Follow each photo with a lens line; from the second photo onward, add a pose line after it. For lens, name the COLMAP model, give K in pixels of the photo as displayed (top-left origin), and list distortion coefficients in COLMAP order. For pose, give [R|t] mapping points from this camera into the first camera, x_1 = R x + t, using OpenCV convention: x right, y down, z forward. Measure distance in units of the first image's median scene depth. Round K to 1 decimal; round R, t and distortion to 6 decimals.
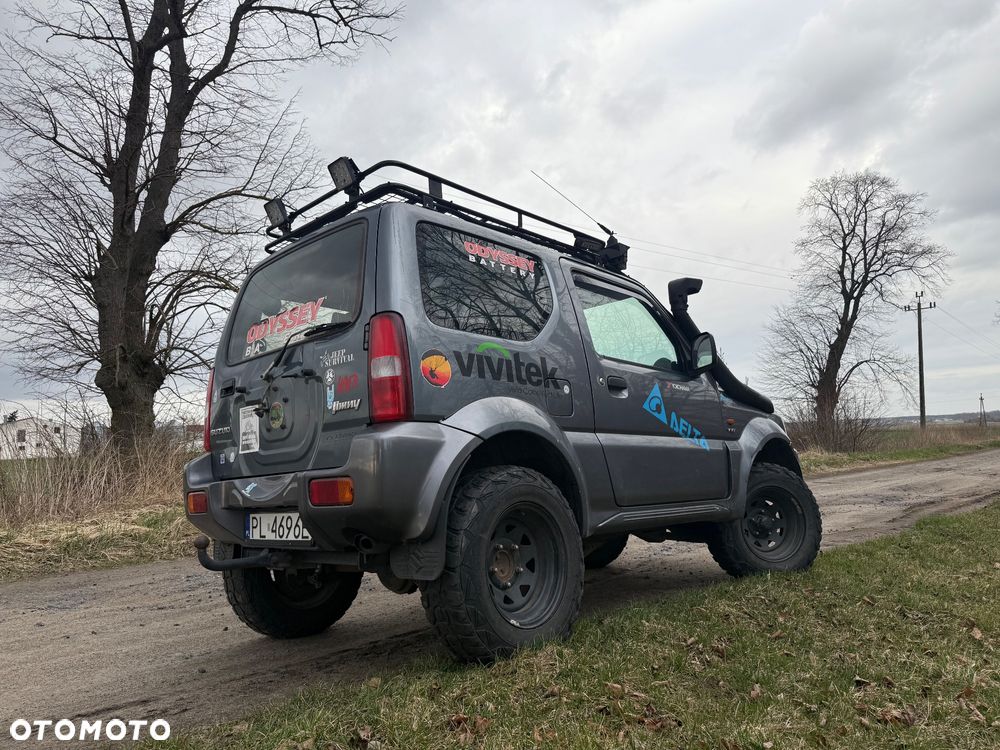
lens RADIAL K [[725.8, 0, 490.5], [0, 725.8, 387.7], [0, 0, 1]] dist [0.002890, 0.000979]
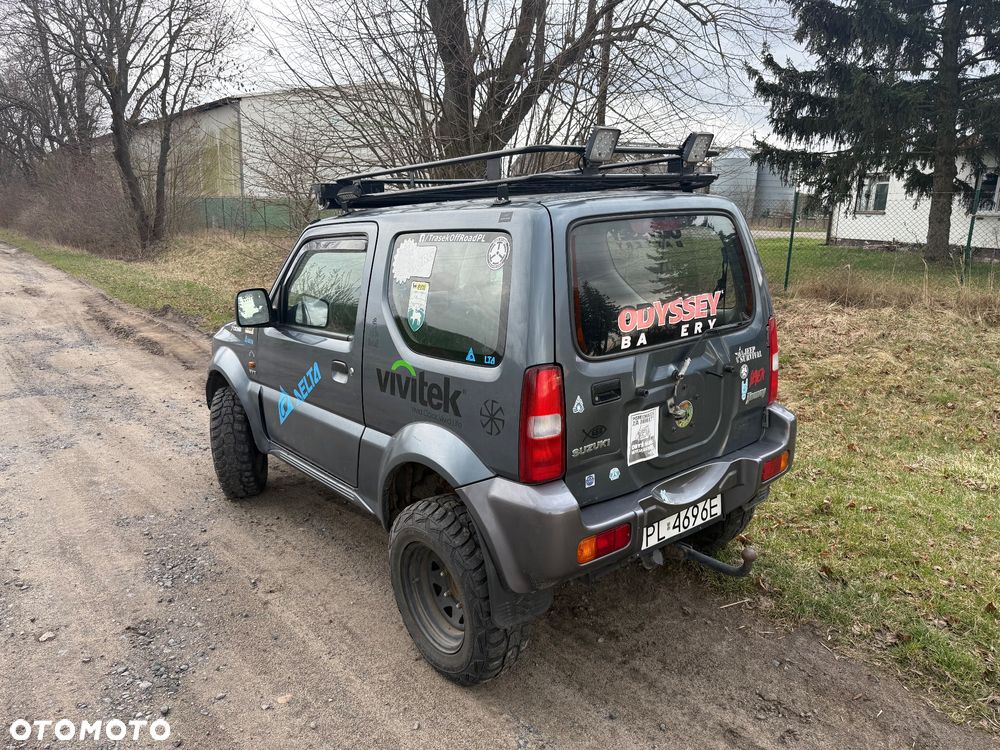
lens RADIAL K [[725.8, 0, 490.5], [0, 725.8, 387.7], [0, 0, 1]] dist [0.002890, 0.000979]
pose [[0.137557, -0.200567, 0.969975, -1.256950], [-0.103600, 0.970999, 0.215471, -0.175880], [-0.985061, -0.130129, 0.112789, 1.157358]]
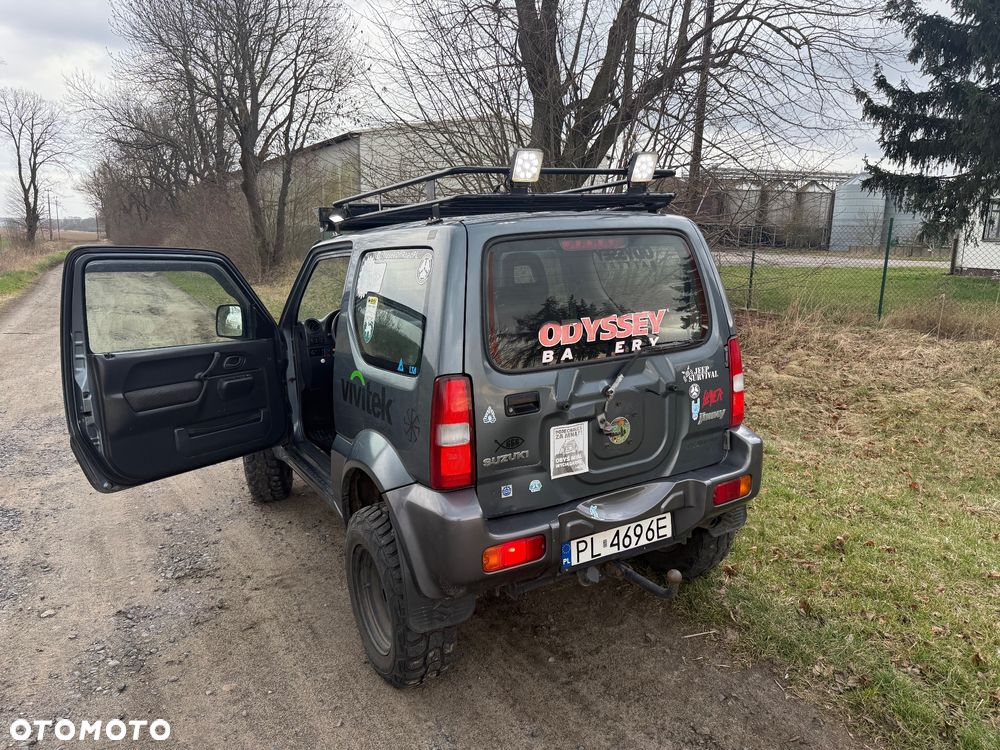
lens RADIAL K [[730.3, 0, 500.0], [0, 730.3, 375.0], [0, 0, 1]] dist [0.010997, -0.004361]
pose [[0.281568, -0.140935, 0.949135, -1.249090], [-0.106122, 0.978513, 0.176779, -0.187833], [-0.953655, -0.150500, 0.260561, 0.918659]]
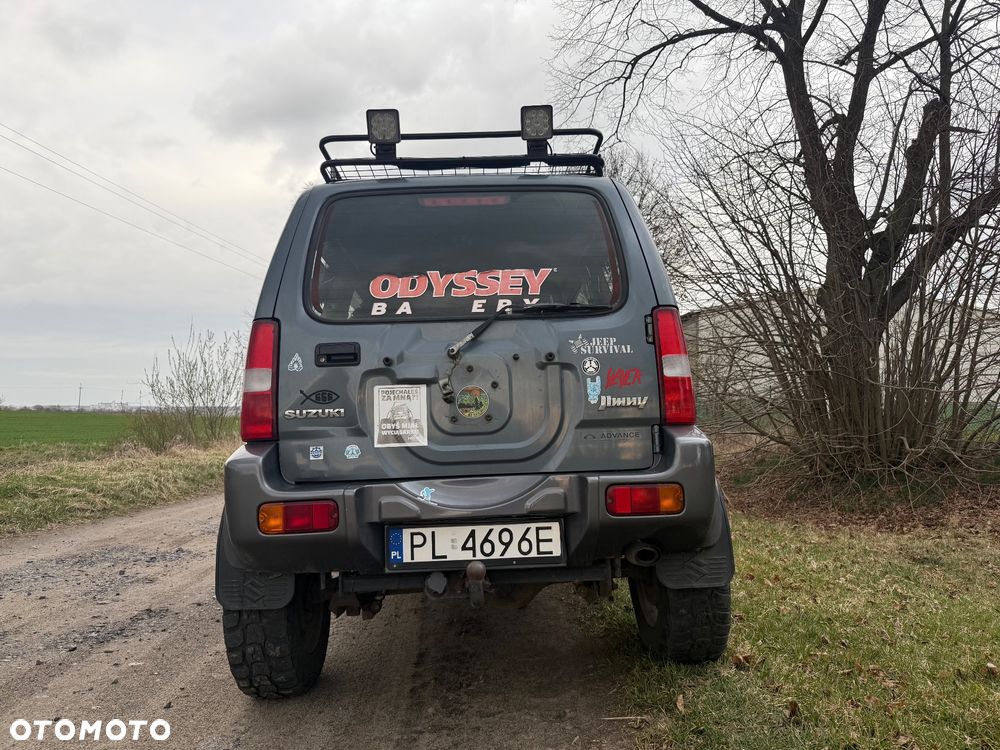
lens RADIAL K [[725.8, 0, 490.5], [0, 725.8, 387.7], [0, 0, 1]] dist [0.002890, 0.000979]
pose [[0.703316, 0.080877, 0.706261, -0.849557], [-0.095136, 0.995278, -0.019234, 0.035756], [-0.704482, -0.053663, 0.707690, 0.429674]]
